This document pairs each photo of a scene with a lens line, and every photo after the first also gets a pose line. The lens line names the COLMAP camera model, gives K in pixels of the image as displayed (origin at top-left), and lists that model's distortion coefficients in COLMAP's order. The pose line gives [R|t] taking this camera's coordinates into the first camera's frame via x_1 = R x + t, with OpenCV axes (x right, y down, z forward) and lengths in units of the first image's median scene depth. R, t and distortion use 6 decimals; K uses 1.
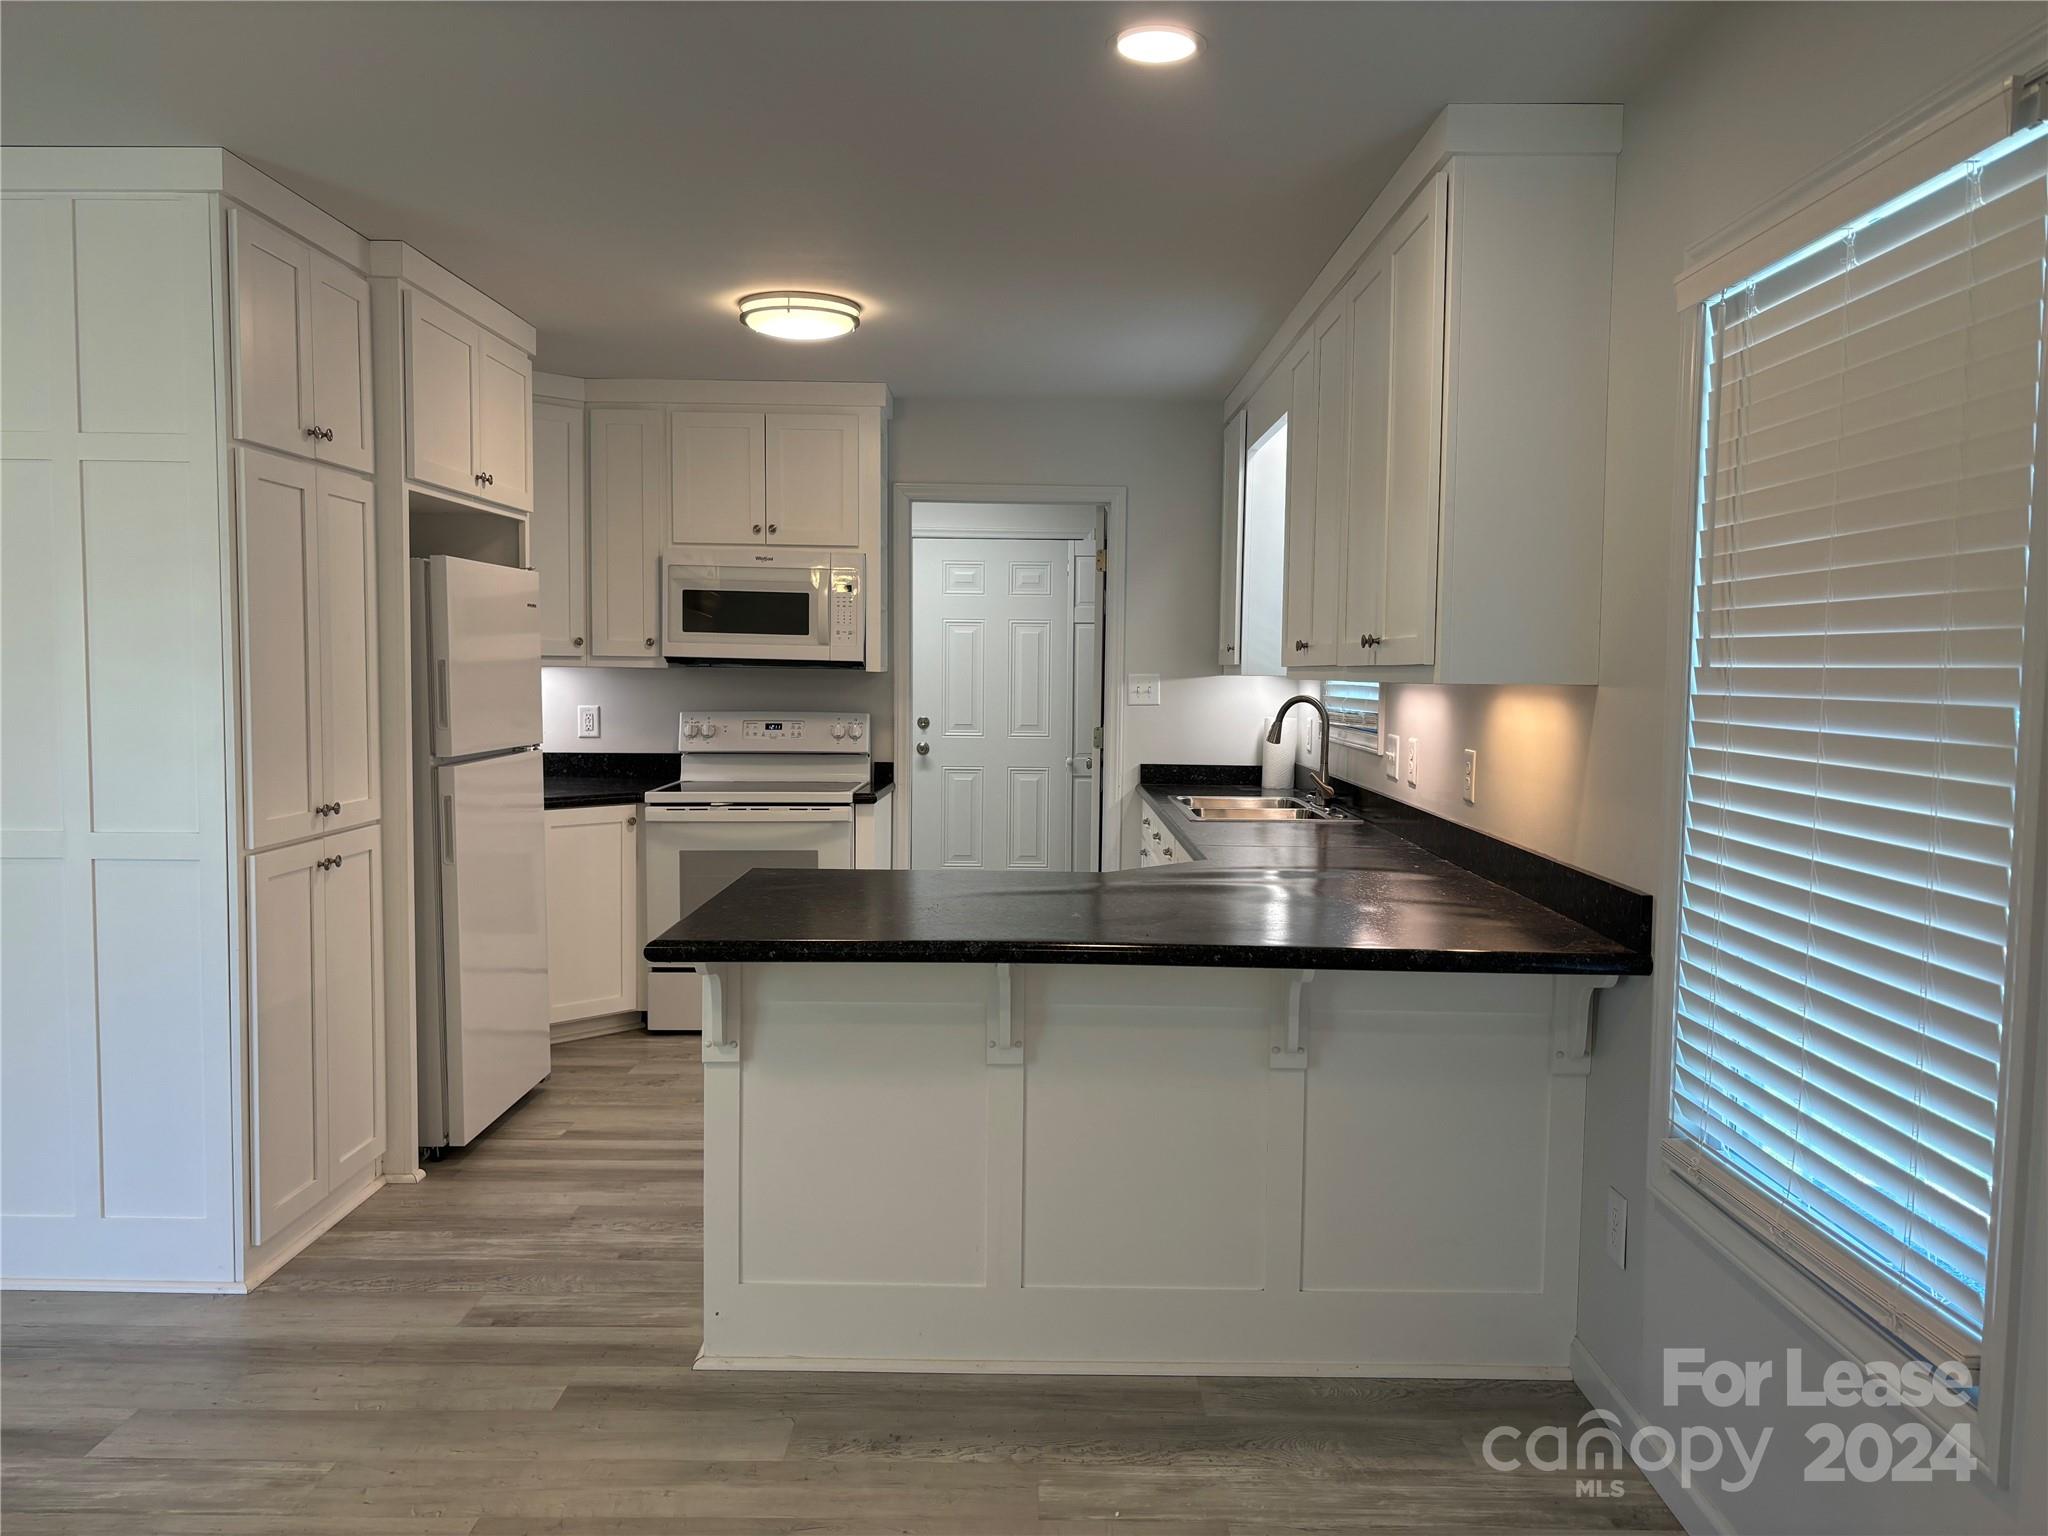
lens RADIAL K [[1577.5, 0, 1015.4], [0, 1577.5, 767.4], [0, 0, 1]] dist [0.122595, -0.110854]
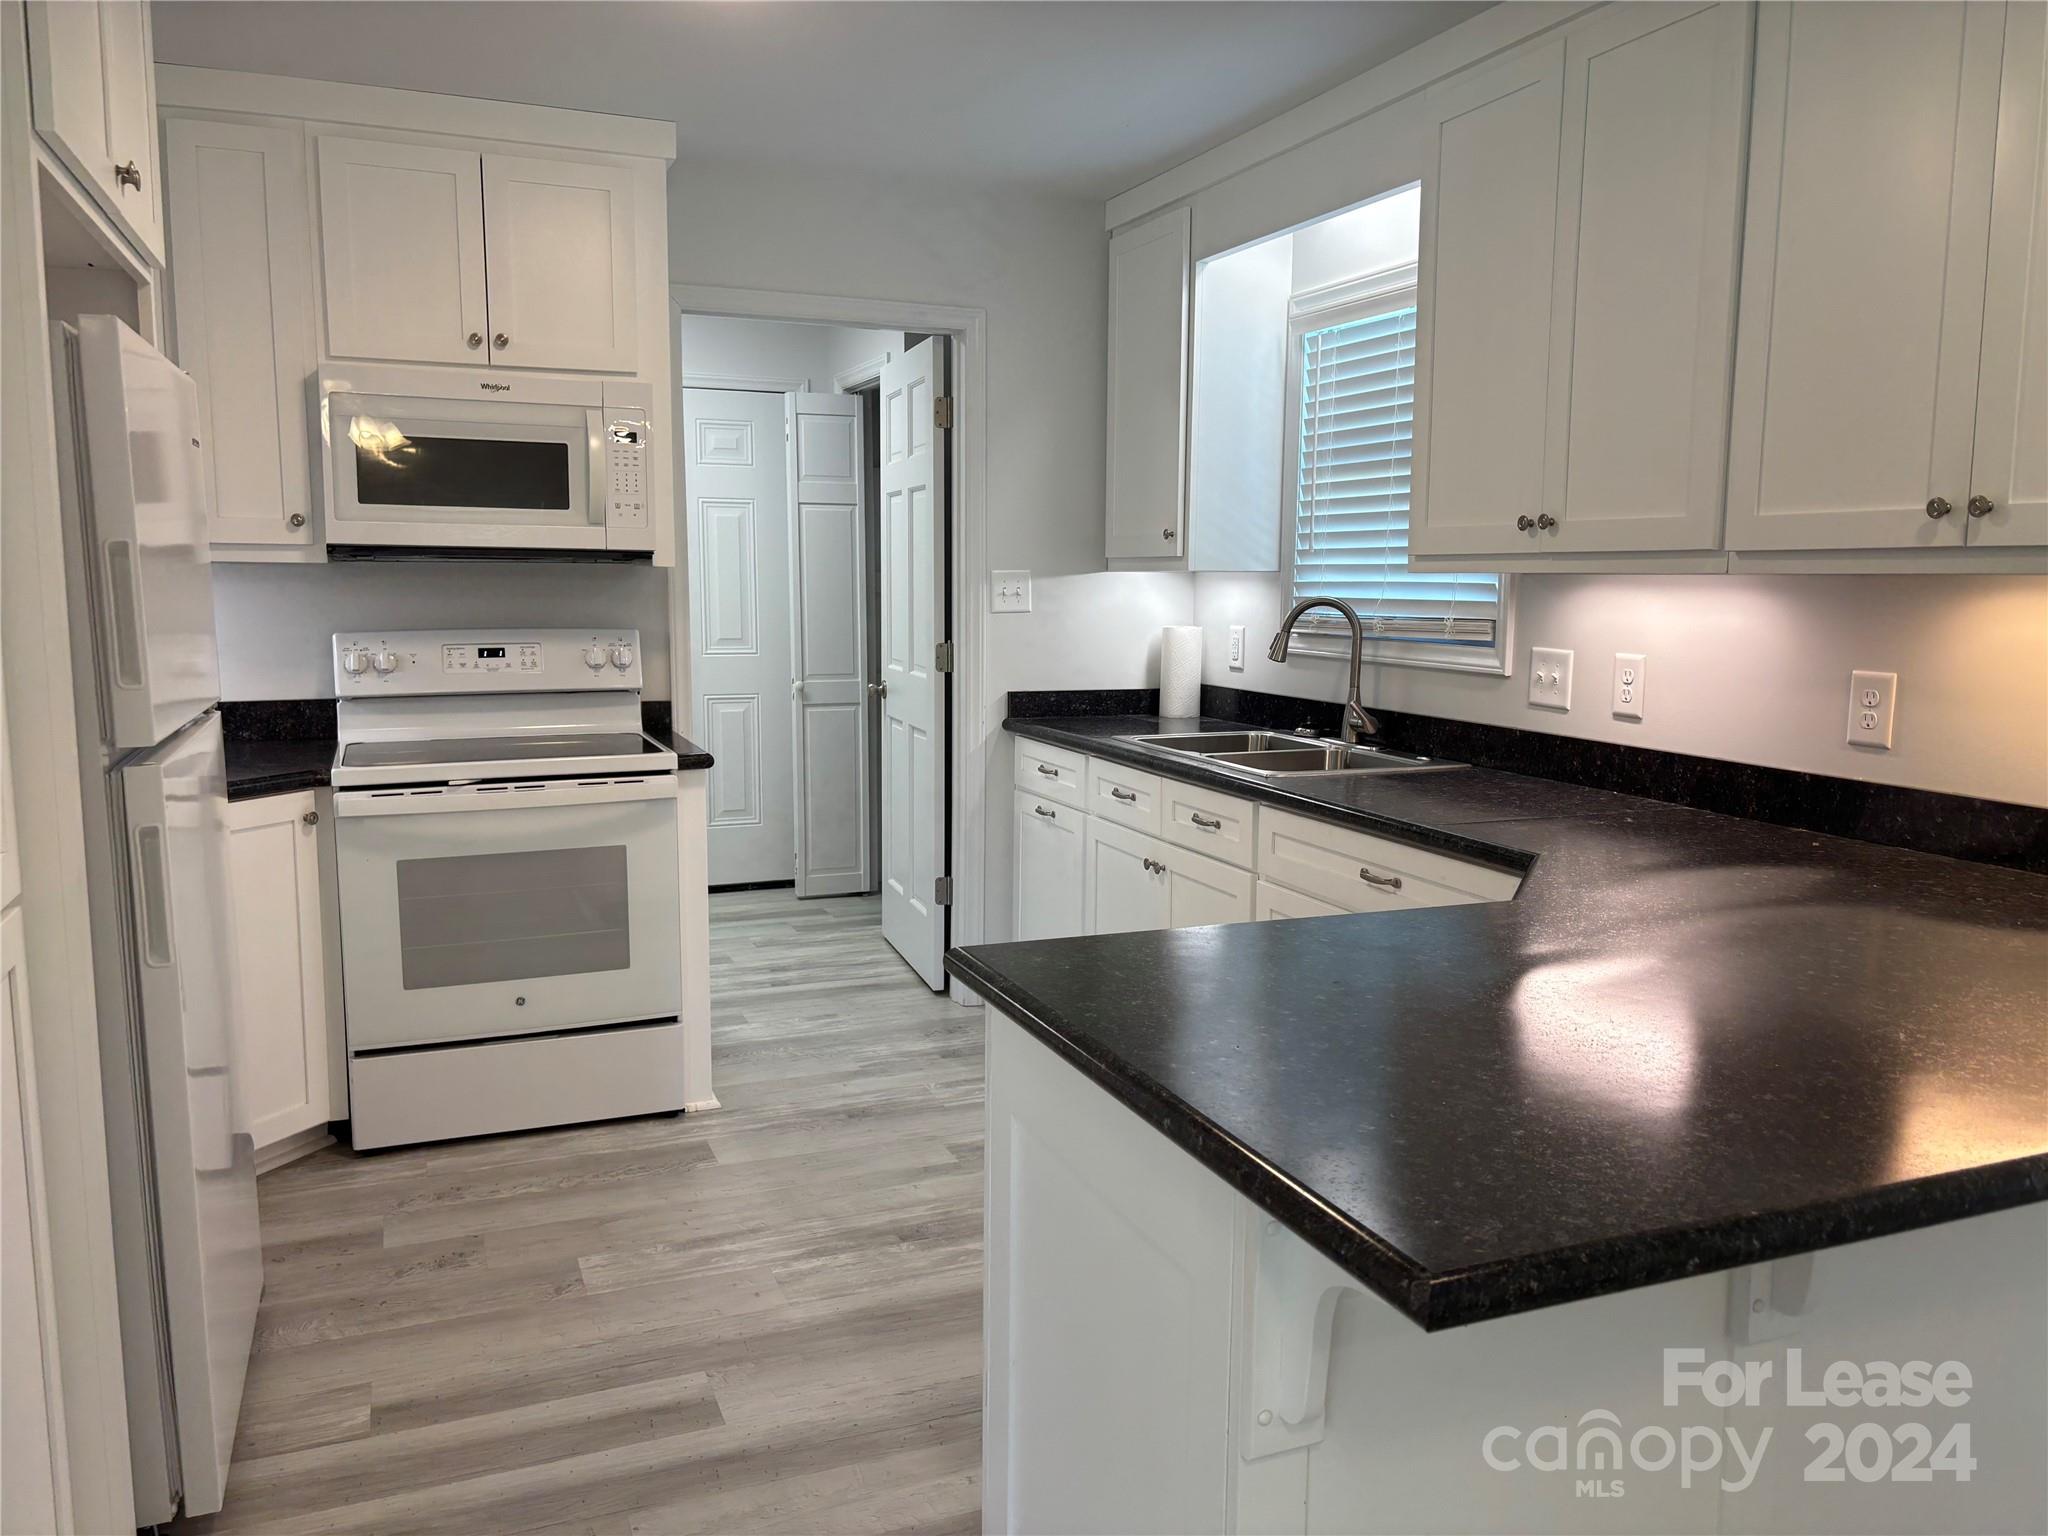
lens RADIAL K [[1569.4, 0, 1025.0], [0, 1569.4, 770.7], [0, 0, 1]] dist [-0.001499, -0.004121]
pose [[0.921906, -0.052392, 0.383854, -0.299373], [0.027373, 0.997146, 0.070358, -0.025367], [-0.386445, -0.054356, 0.920709, 0.476966]]
